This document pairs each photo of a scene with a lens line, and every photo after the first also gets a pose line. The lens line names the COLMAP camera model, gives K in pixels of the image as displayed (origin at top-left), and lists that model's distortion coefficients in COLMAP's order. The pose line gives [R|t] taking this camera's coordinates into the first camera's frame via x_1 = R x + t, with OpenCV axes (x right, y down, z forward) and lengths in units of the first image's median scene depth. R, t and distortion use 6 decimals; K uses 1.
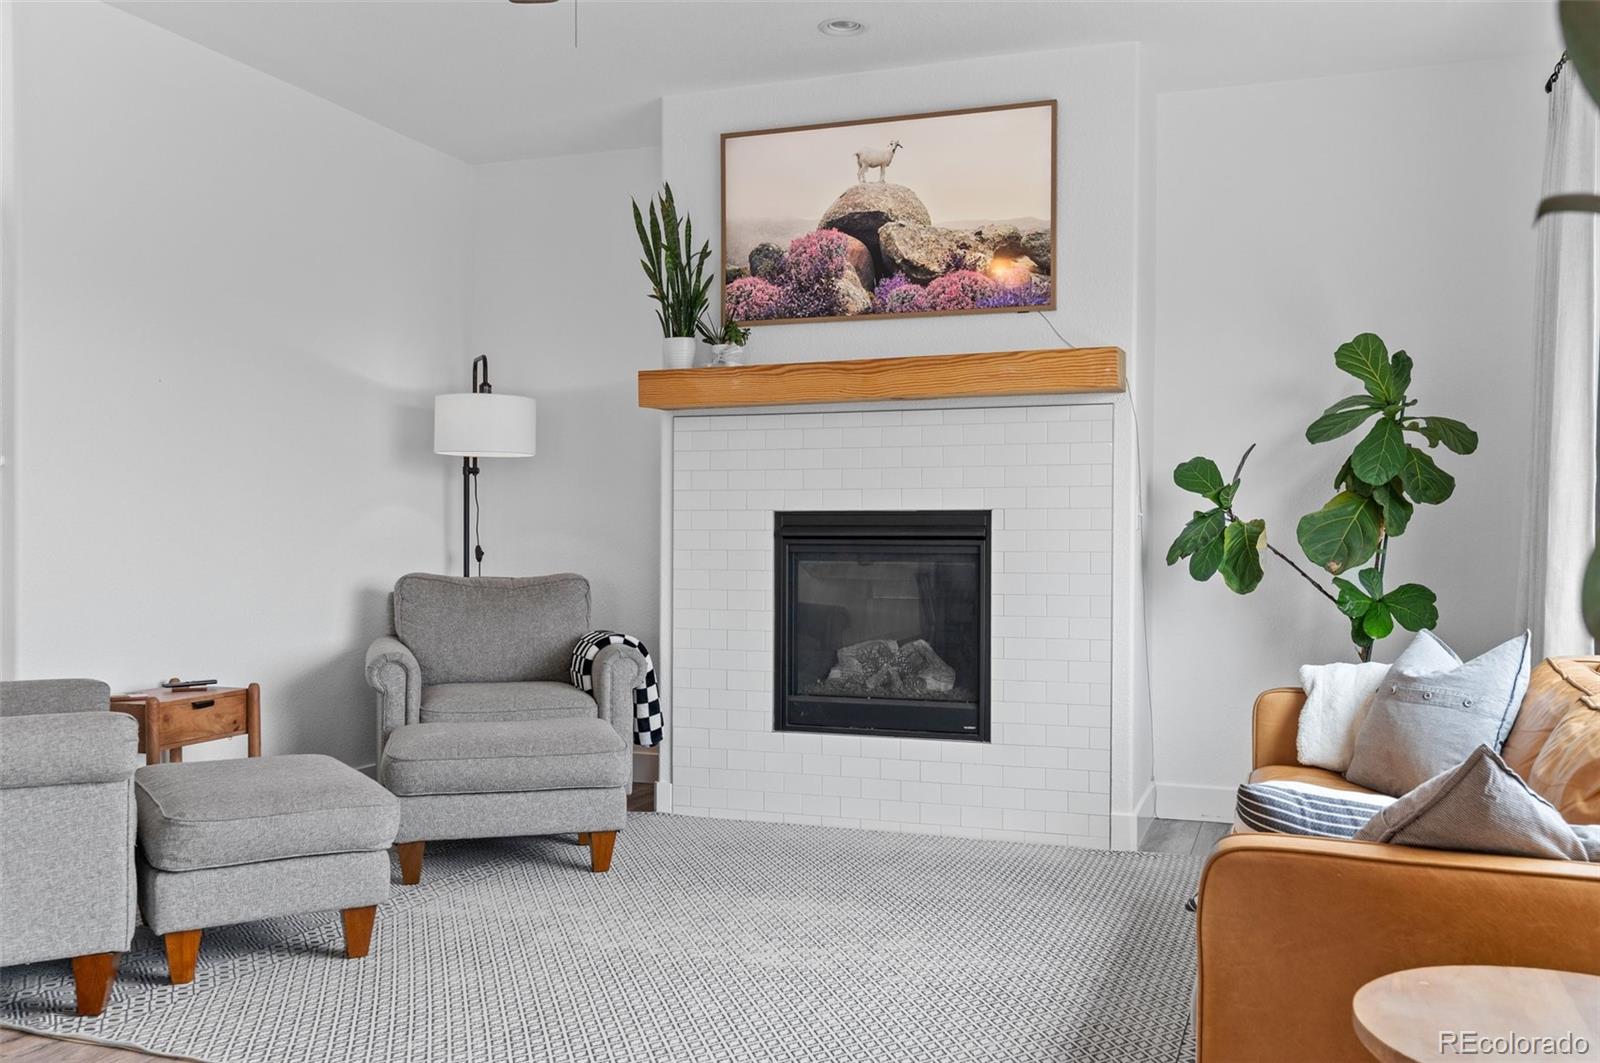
lens RADIAL K [[1429.6, 0, 803.8], [0, 1429.6, 556.7], [0, 0, 1]] dist [0.012311, 0.005721]
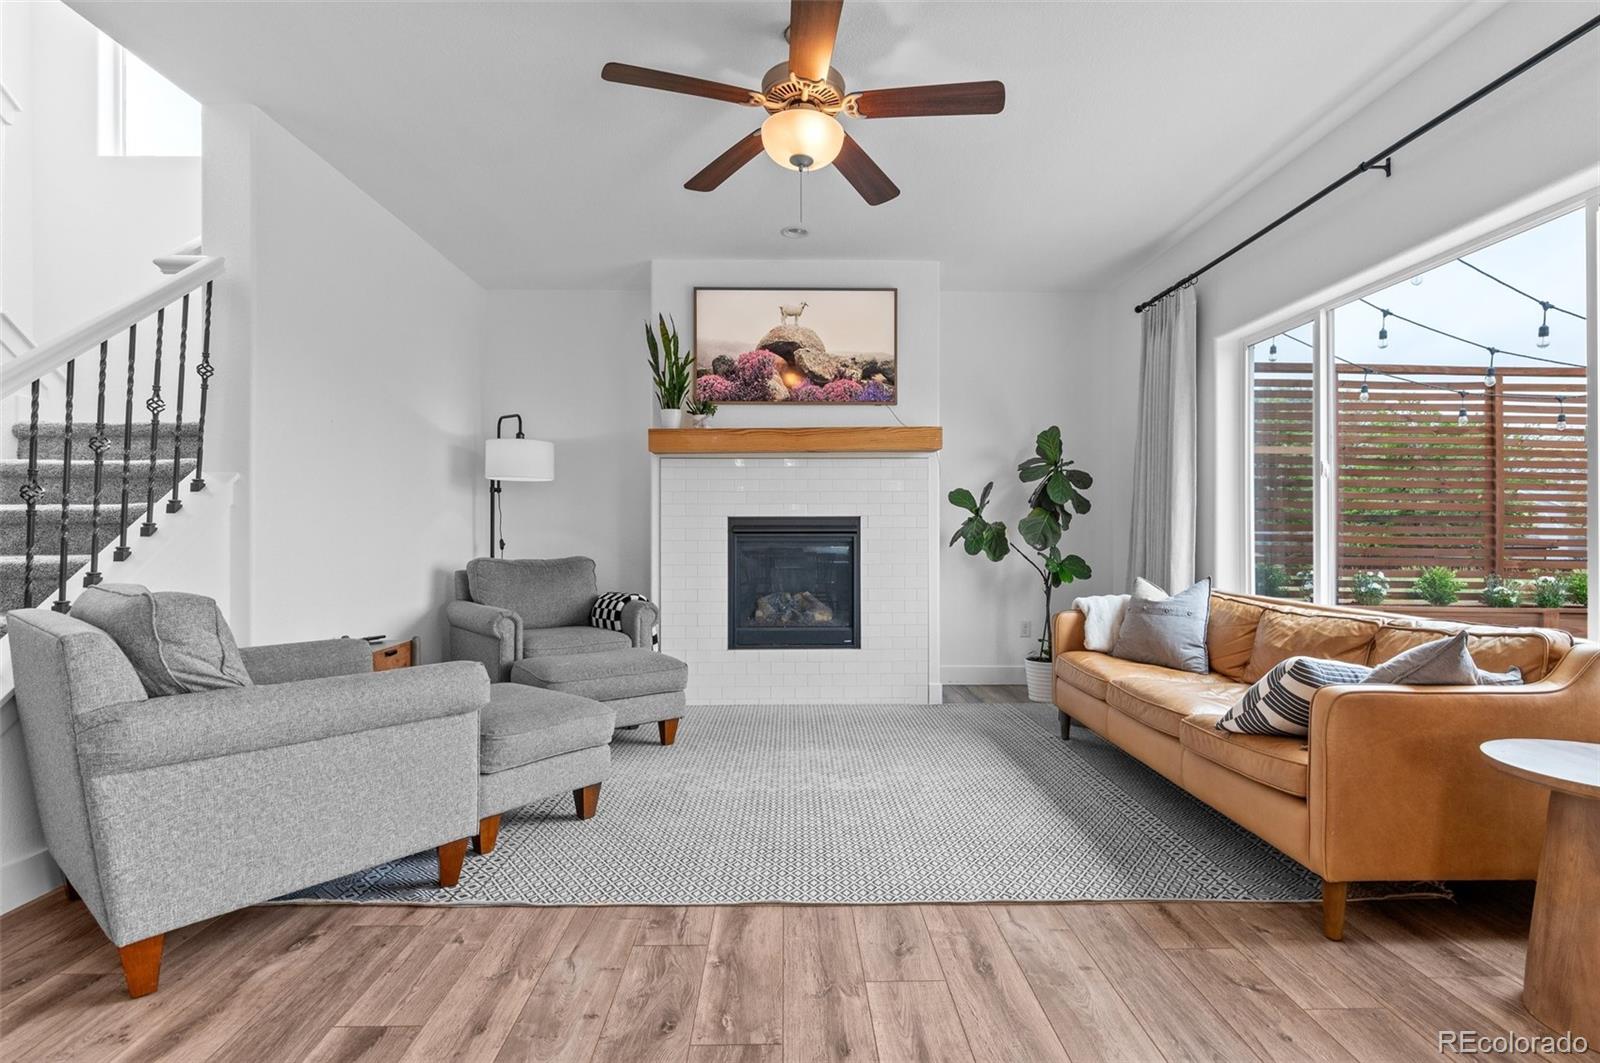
lens RADIAL K [[800.5, 0, 804.0], [0, 800.5, 535.0], [0, 0, 1]] dist [-0.005453, -0.000884]
pose [[0.929085, -0.004629, 0.369838, -0.294193], [0.009188, 0.999902, -0.010565, -0.000103], [-0.369753, 0.013214, 0.929036, 0.110328]]
